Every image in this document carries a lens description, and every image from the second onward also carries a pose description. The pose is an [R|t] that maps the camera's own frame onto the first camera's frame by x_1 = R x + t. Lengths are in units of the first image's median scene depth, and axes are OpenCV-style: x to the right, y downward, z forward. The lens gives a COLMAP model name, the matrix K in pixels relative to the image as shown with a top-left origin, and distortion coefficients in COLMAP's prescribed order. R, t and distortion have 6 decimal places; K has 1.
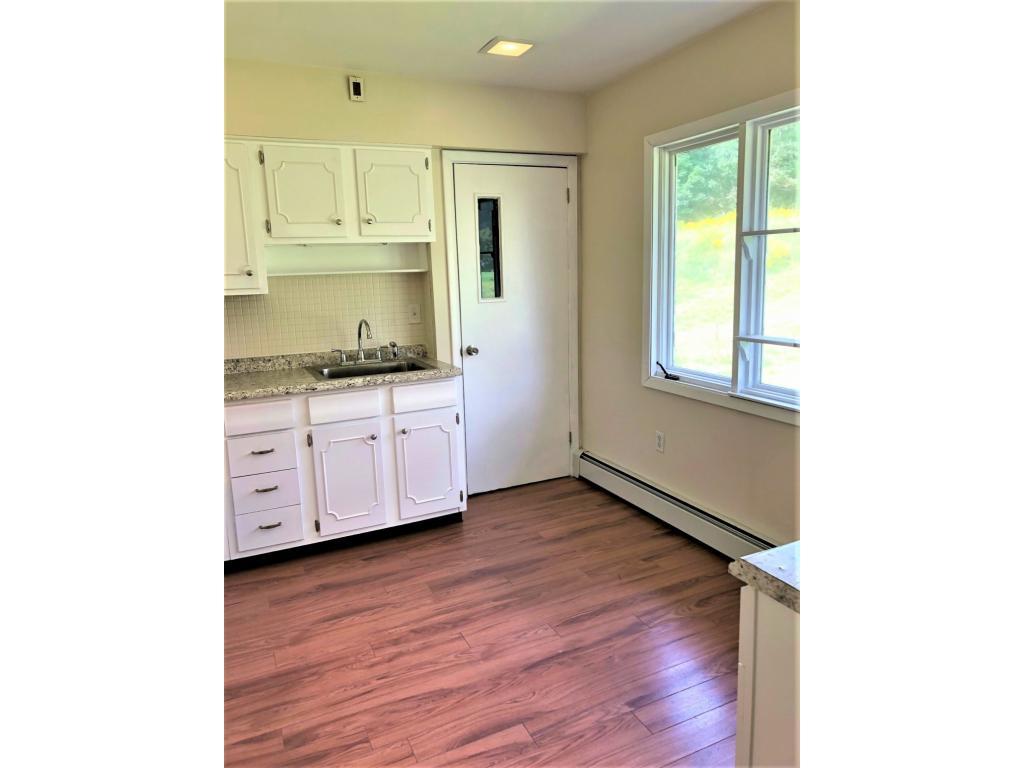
lens RADIAL K [[625.4, 0, 519.2], [0, 625.4, 385.0], [0, 0, 1]] dist [0.010252, -0.008499]
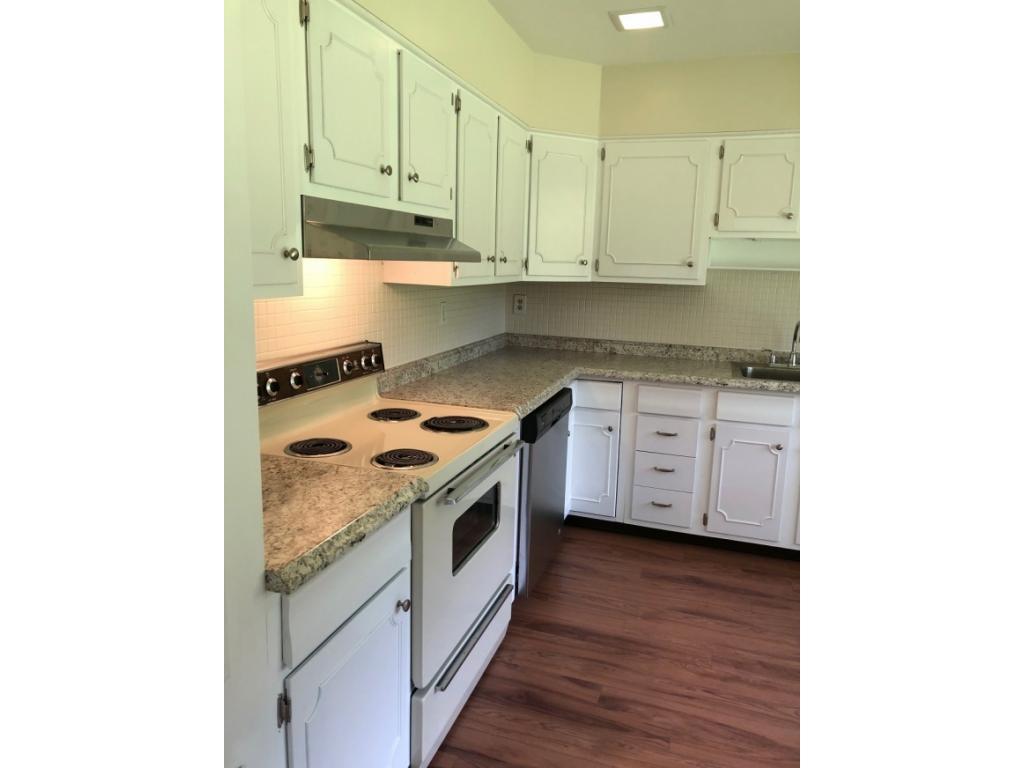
lens RADIAL K [[625.4, 0, 514.7], [0, 625.4, 378.5], [0, 0, 1]] dist [0.010252, -0.008499]
pose [[0.714924, 0.178774, -0.675961, 0.103883], [-0.178998, 0.981340, 0.070223, -0.012772], [0.675901, 0.070791, 0.733584, 0.049482]]
